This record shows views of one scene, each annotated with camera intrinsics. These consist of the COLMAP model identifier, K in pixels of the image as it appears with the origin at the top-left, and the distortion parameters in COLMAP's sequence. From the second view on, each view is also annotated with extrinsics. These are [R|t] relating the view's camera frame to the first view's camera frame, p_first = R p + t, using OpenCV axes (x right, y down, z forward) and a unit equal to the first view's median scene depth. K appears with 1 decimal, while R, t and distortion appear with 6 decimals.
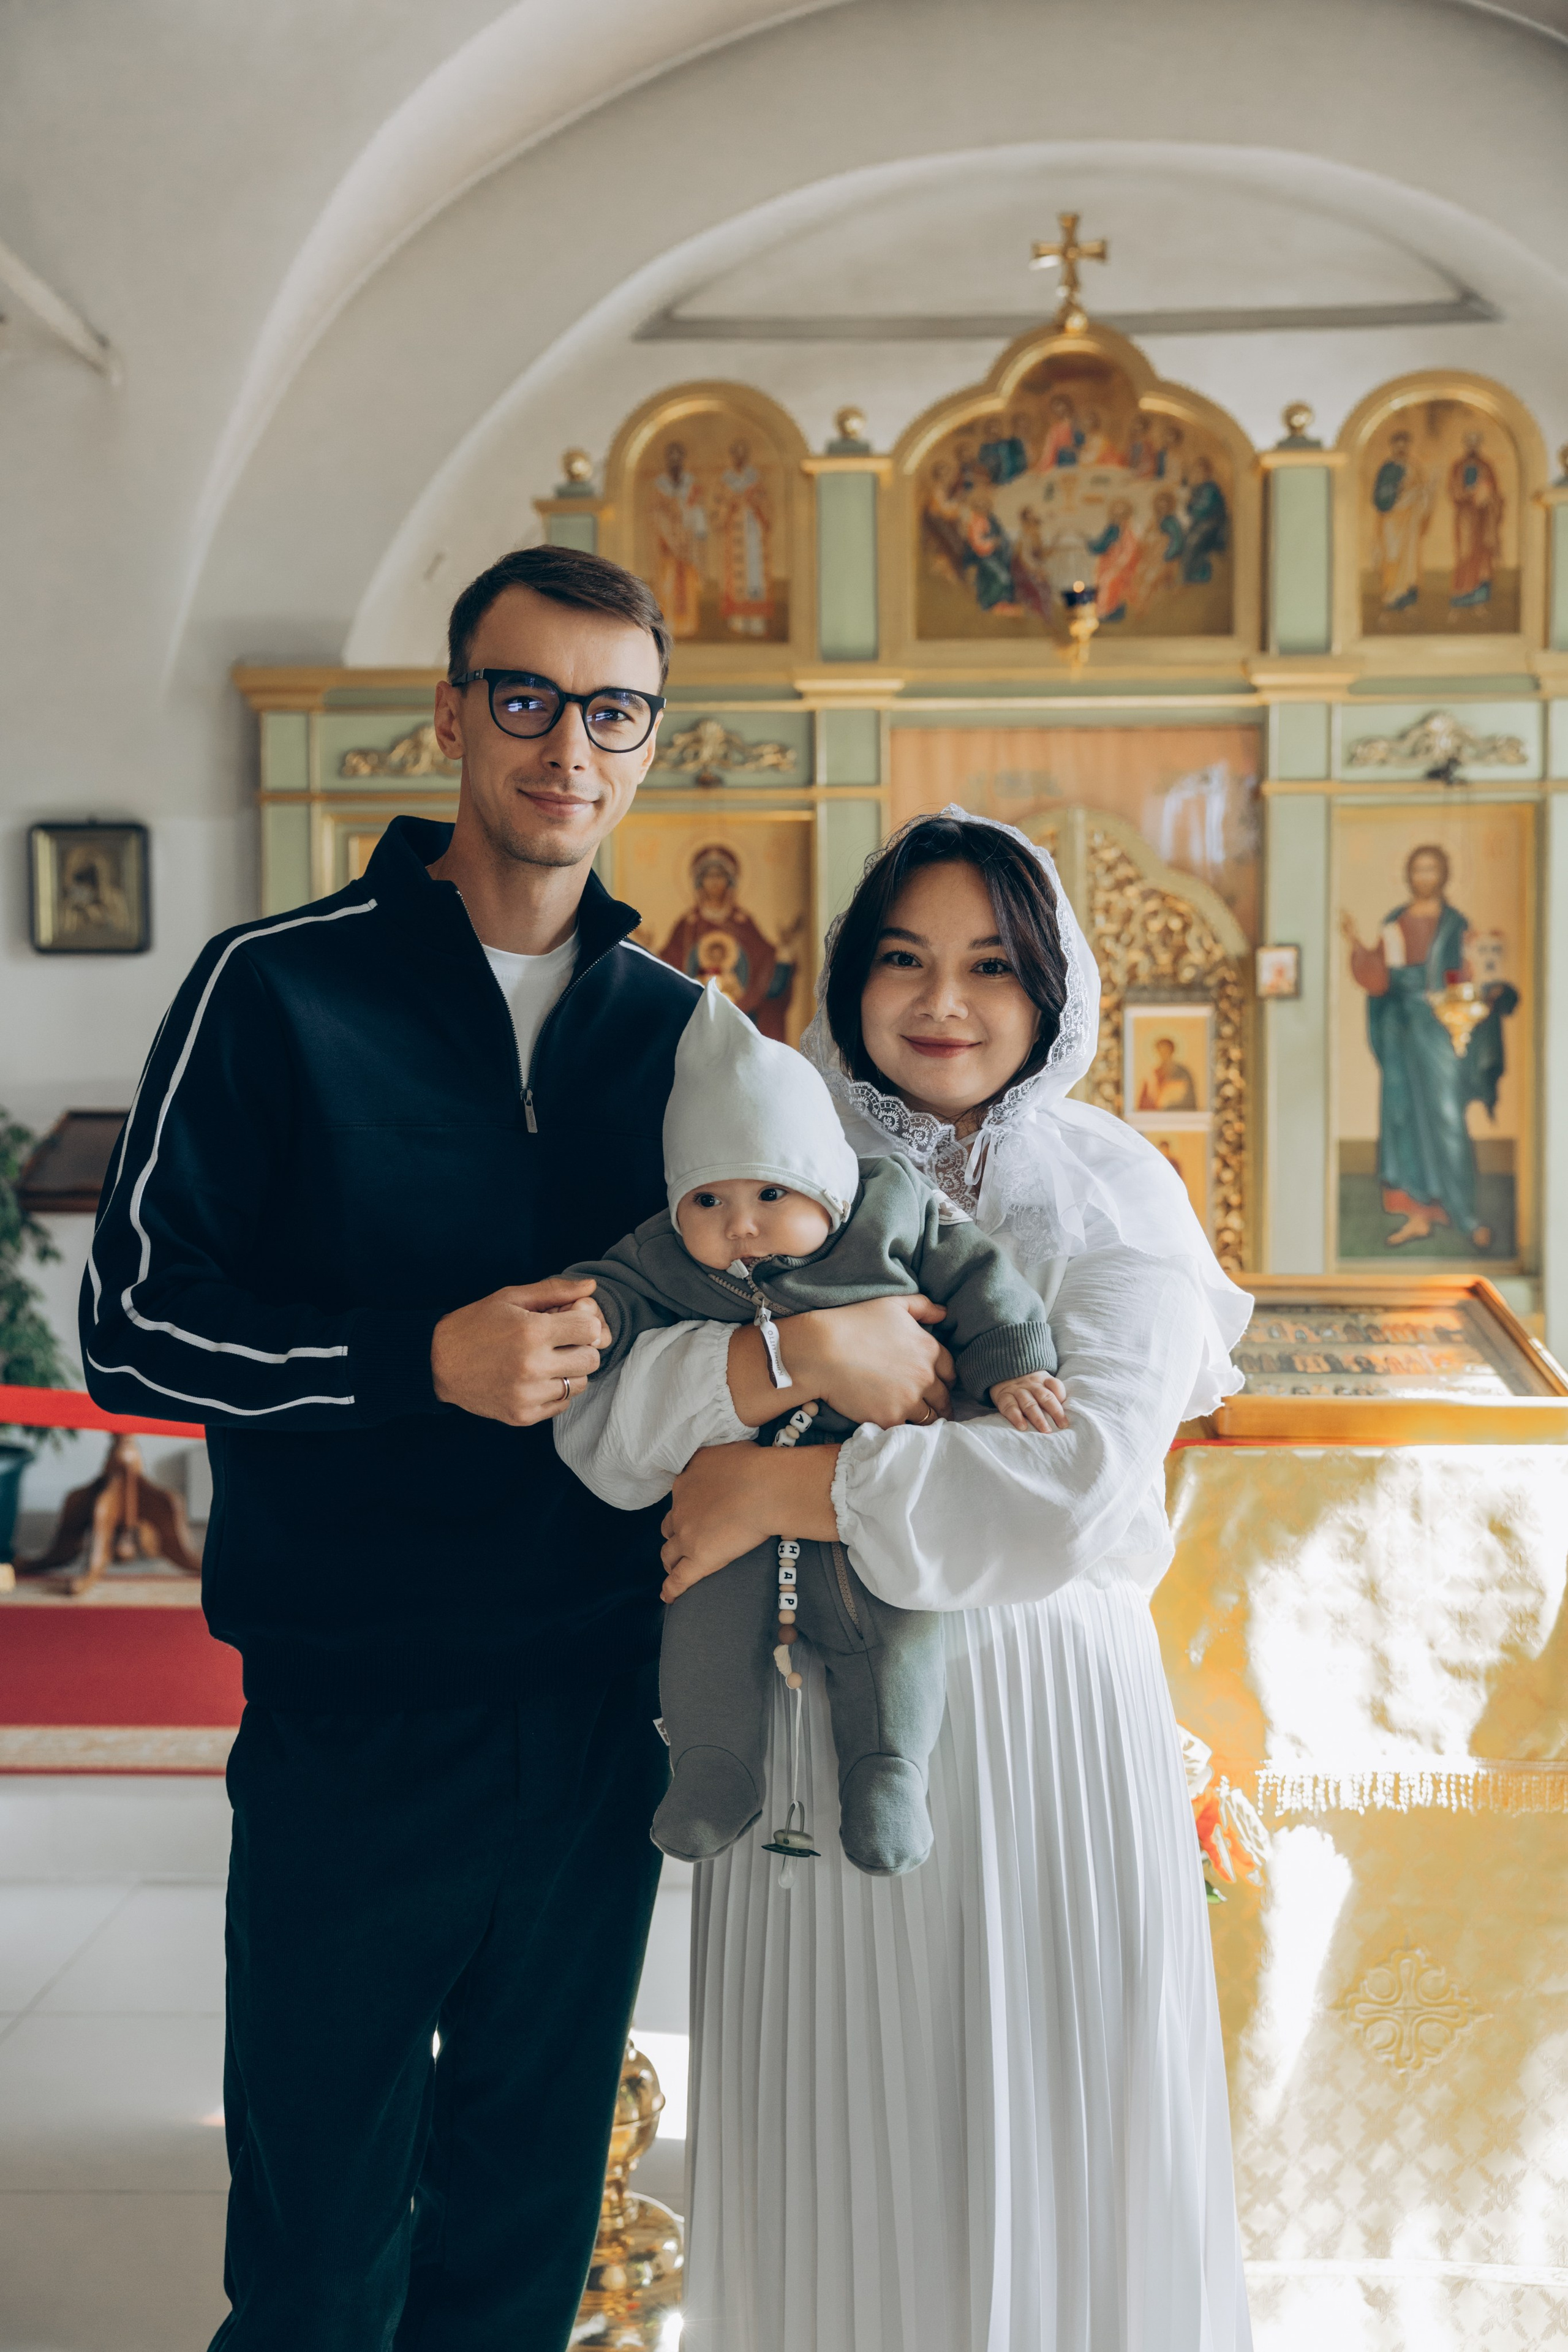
lens RADIAL K [[2612.4, 0, 775.1], [0, 2612.4, 1181.1], [0, 0, 1]] dist [0.053527, 0.122247]
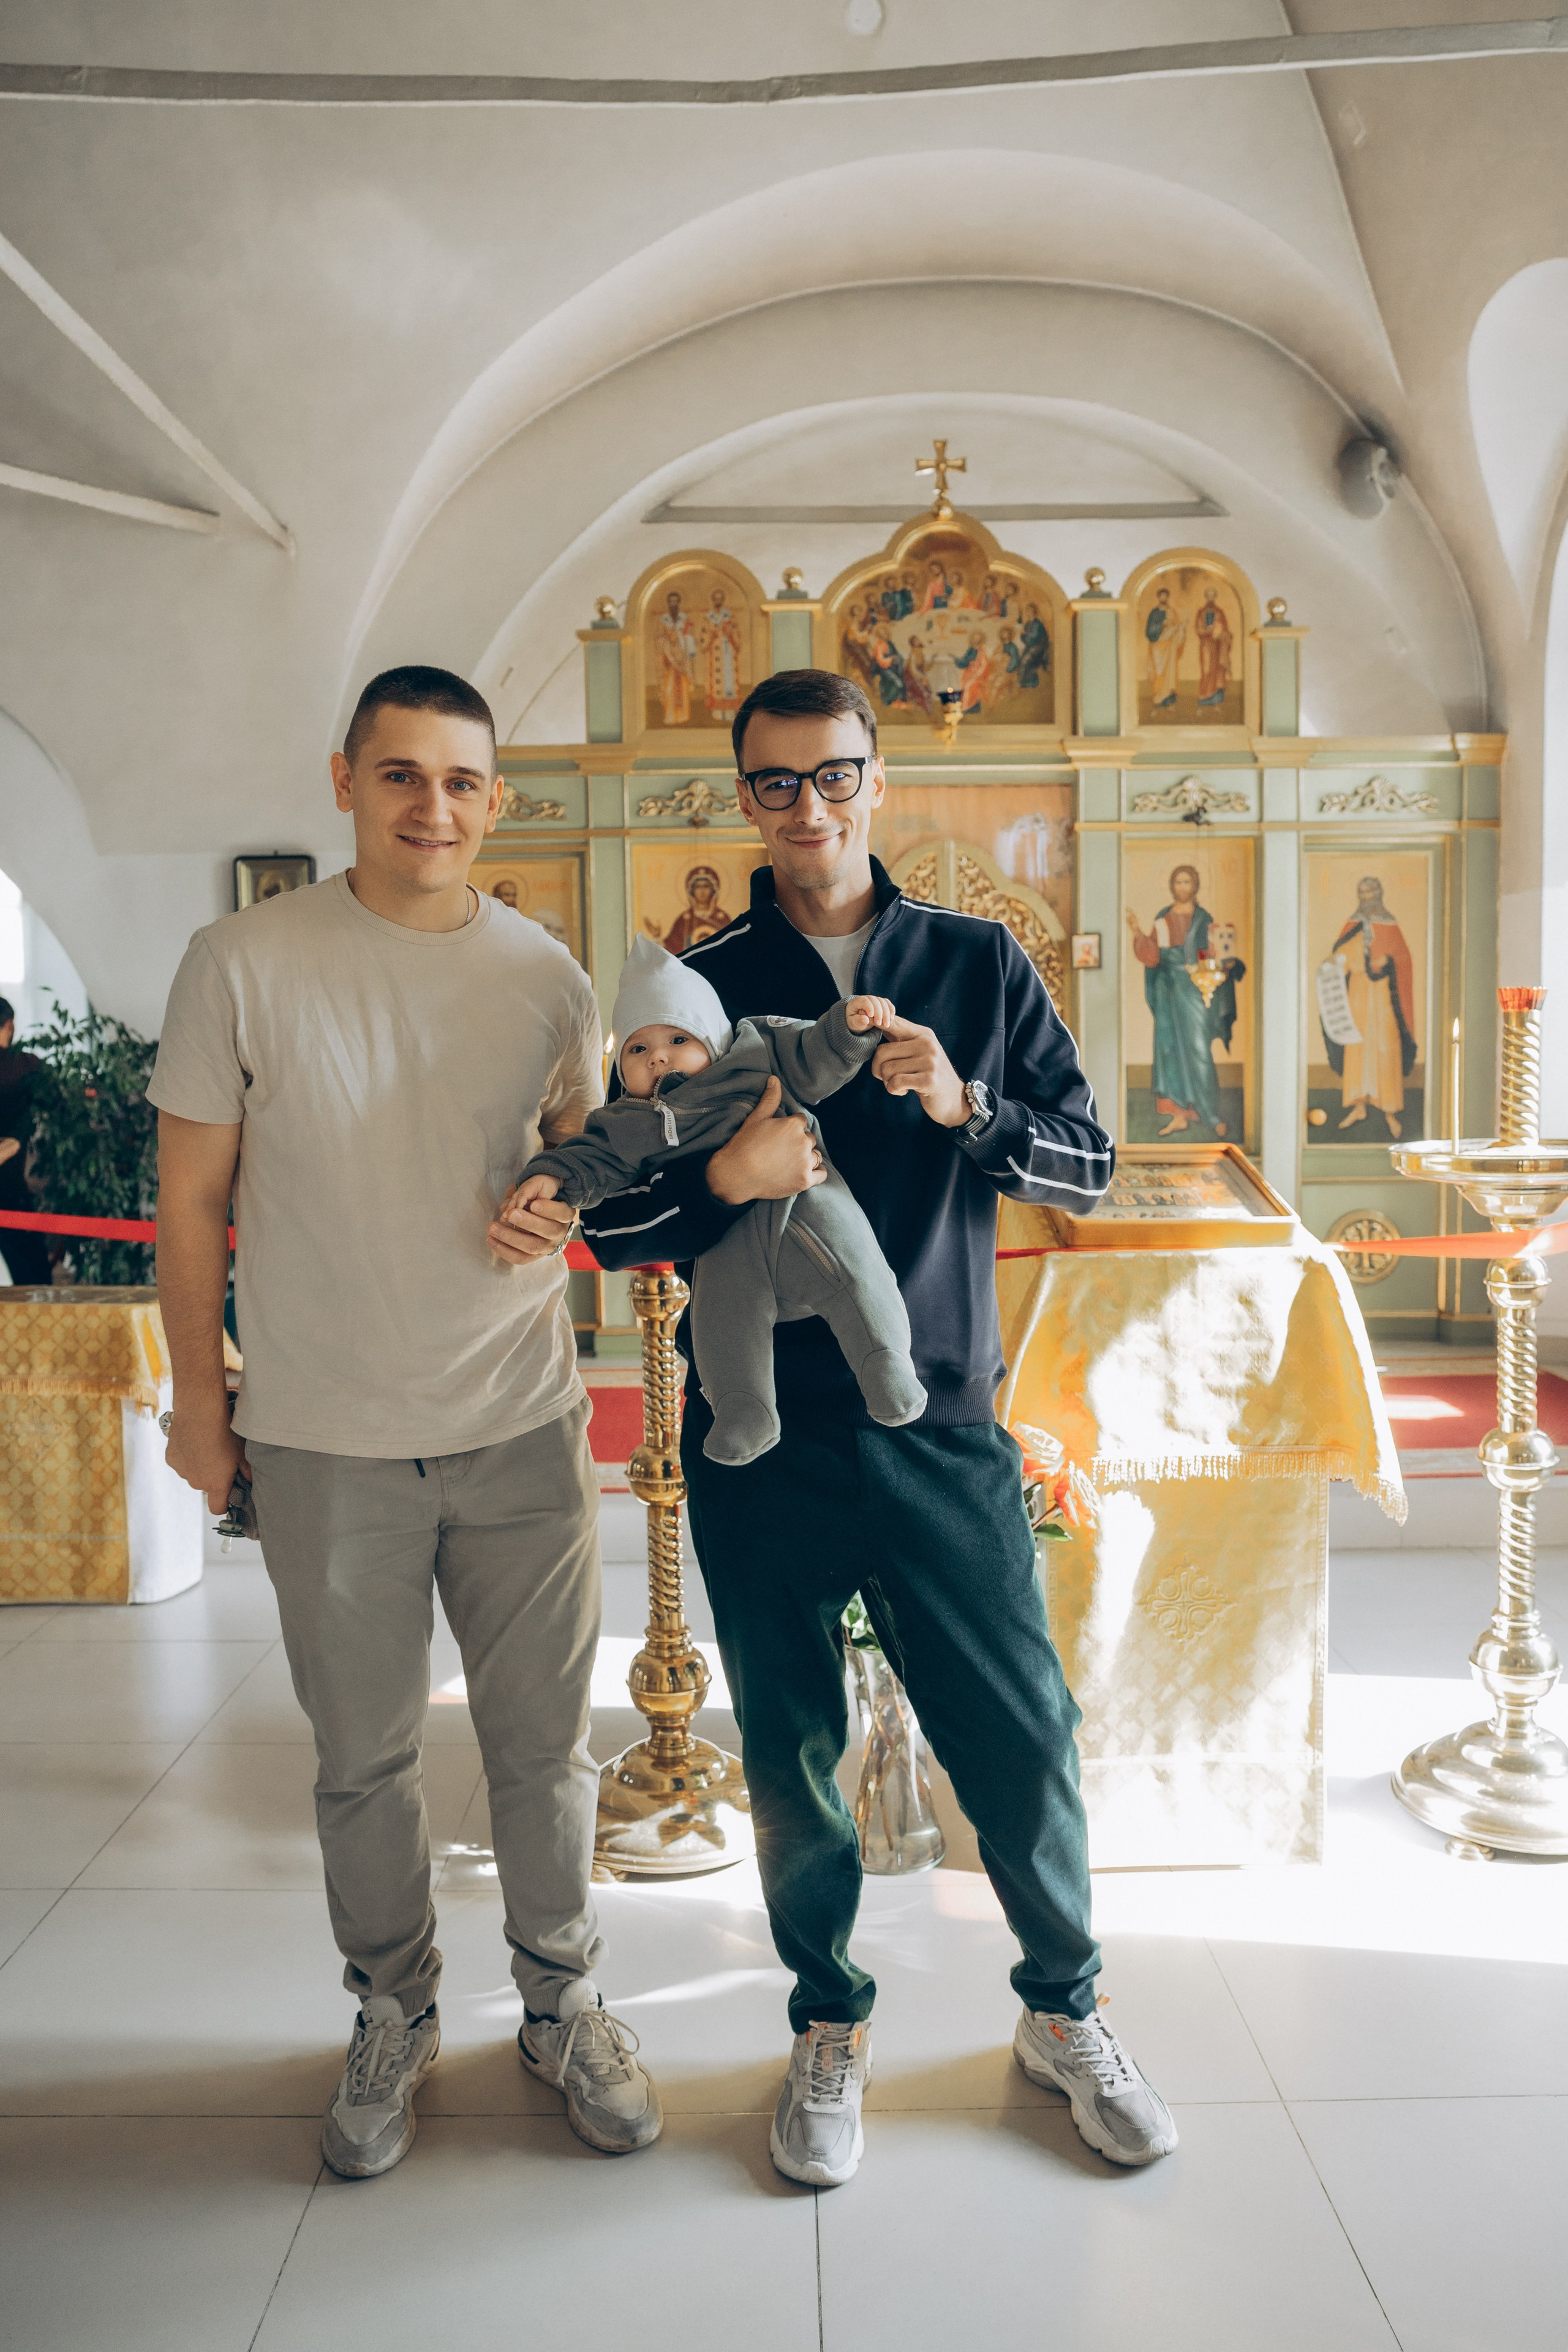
lens RADIAL K [[1844.5, 0, 786.5], [0, 1844.5, 1178.9], [0, 0, 1]] dist [-0.049130, 0.007237]
pose [[0.999270, -0.010863, 0.036622, -0.016283], [0.009436, 0.999198, 0.038917, 0.006323], [-0.037016, -0.038543, 0.998571, -0.035710]]
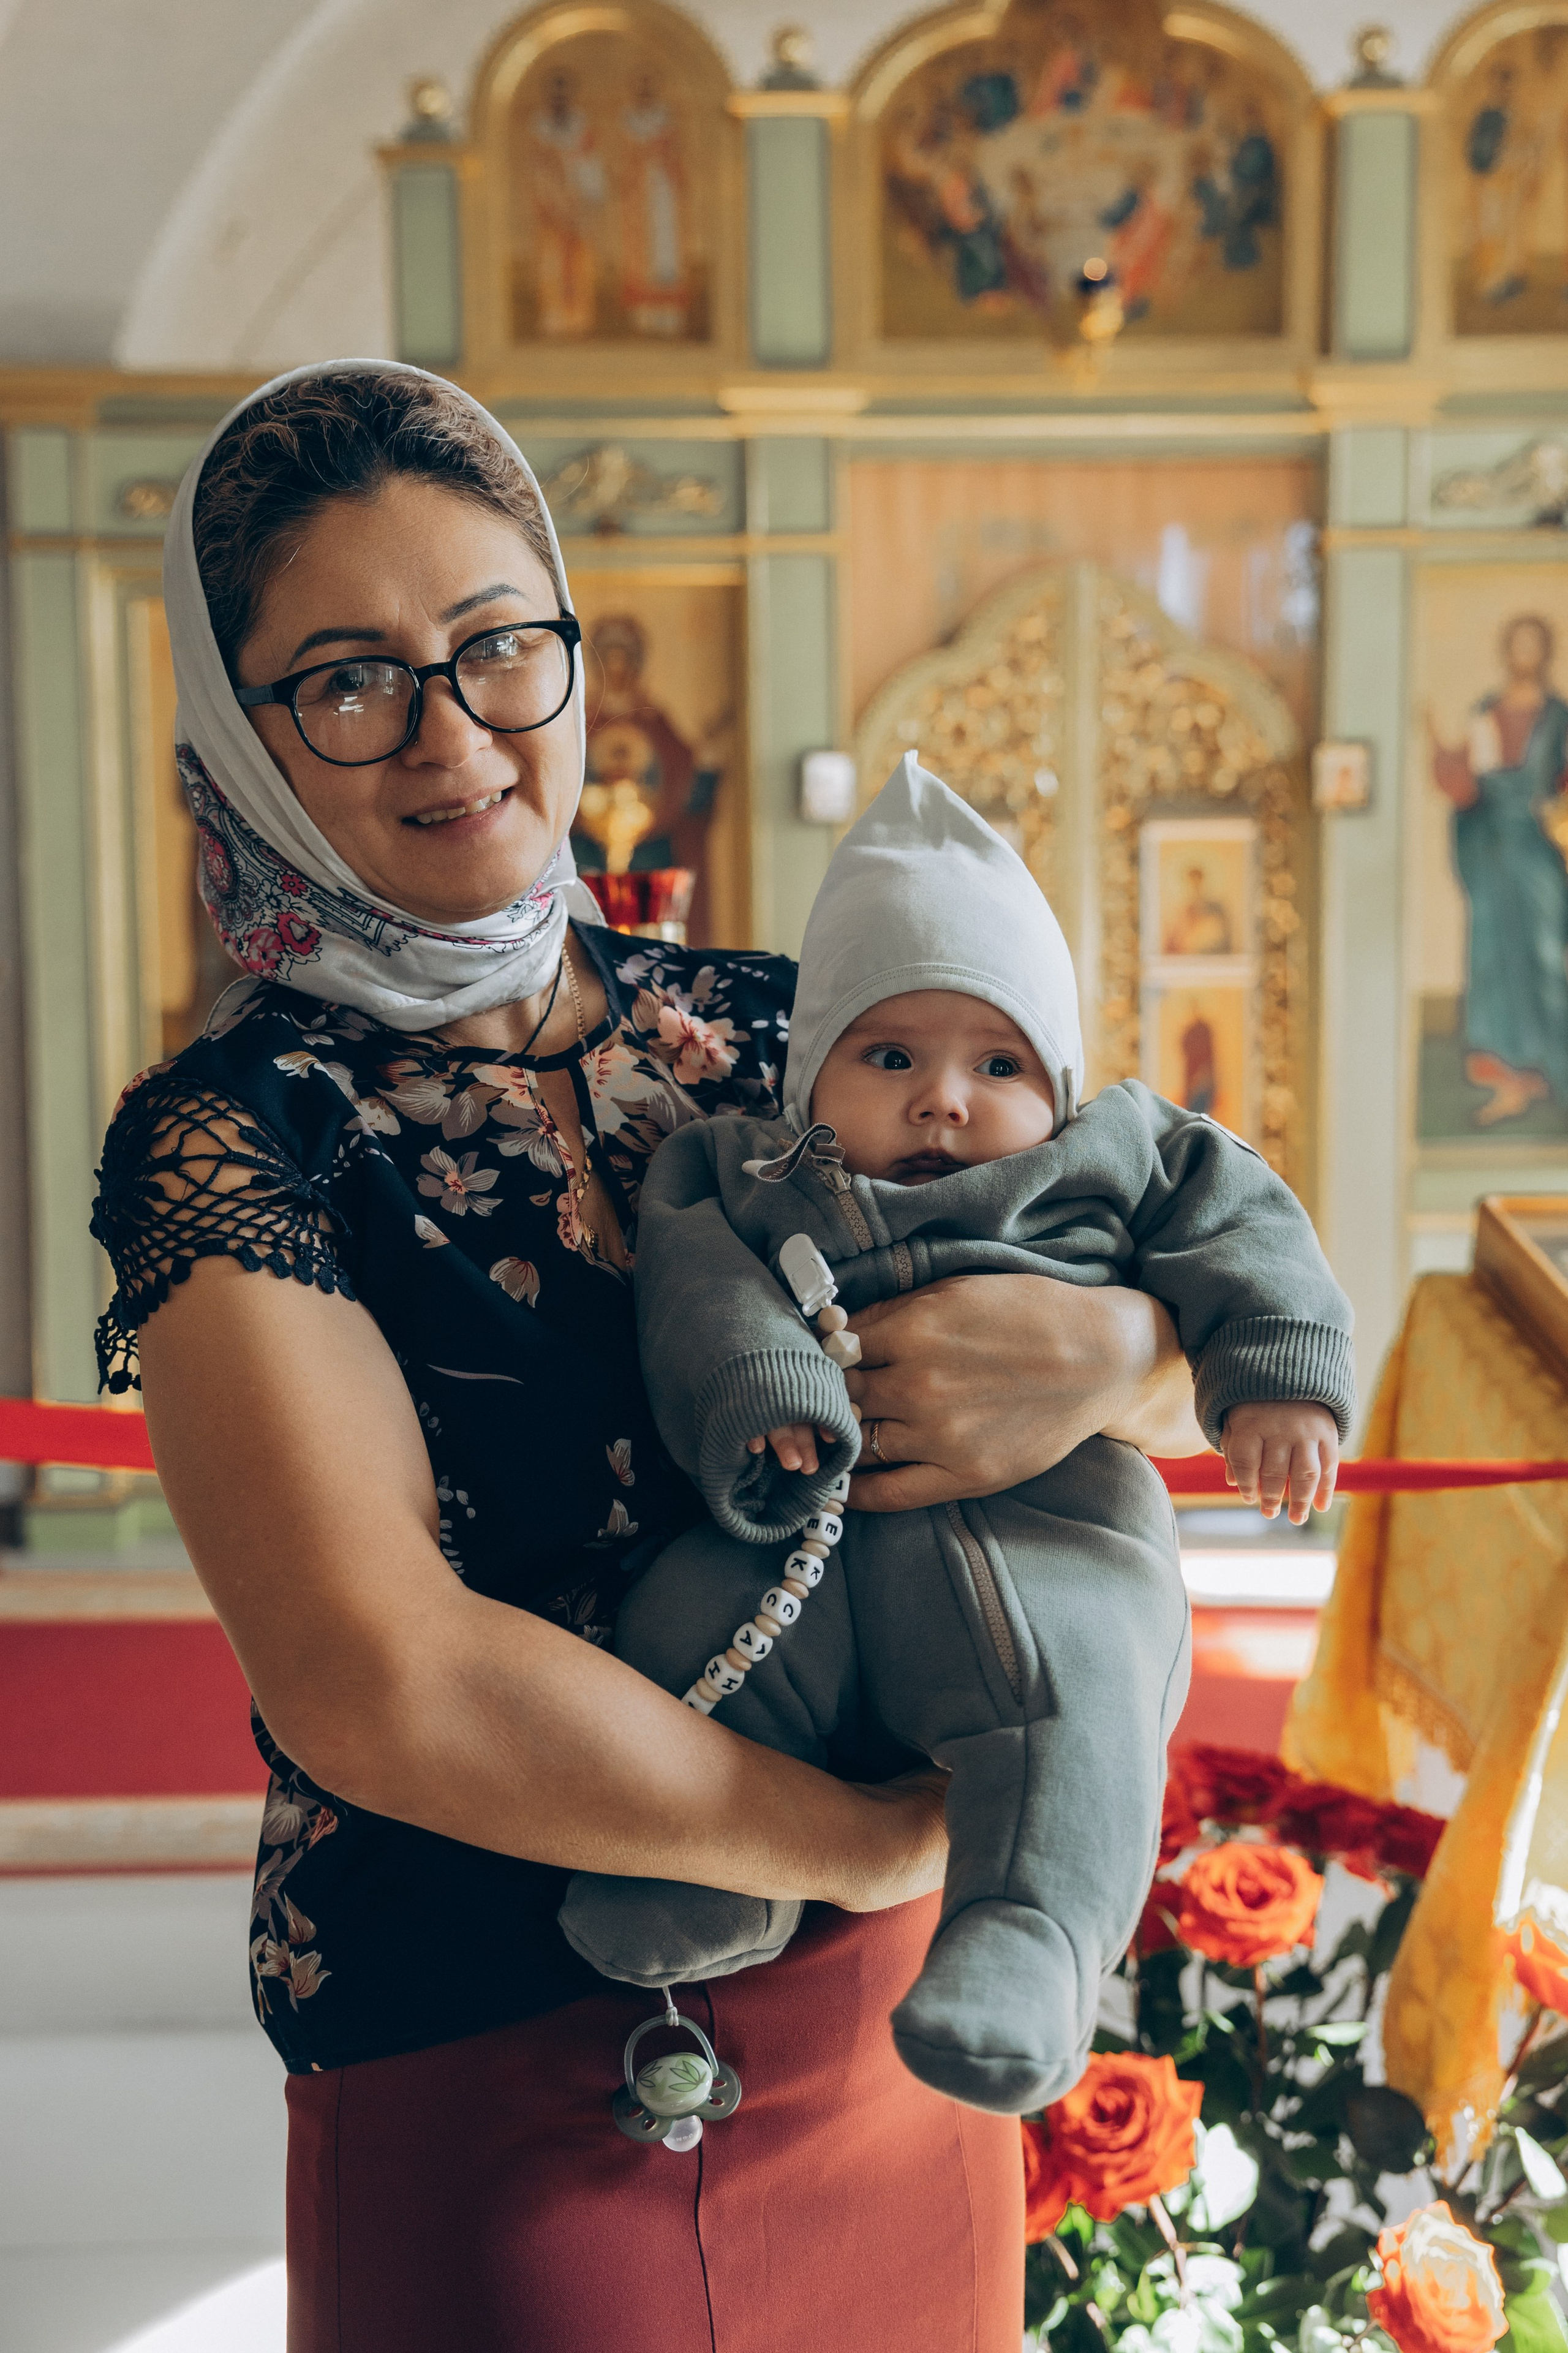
lens RADIAL K [[2933.8, 0, 770.6], [0, 2933.8, 1176.0], [0, 0, 1]] dist [0.107855, 0.038240]
pose [[0.997114, -0.011319, 0.075071, -0.045479], [0.007831, 0.998883, 0.046589, -0.003380], [-0.075514, -0.045867, 0.996089, 0.128710]]
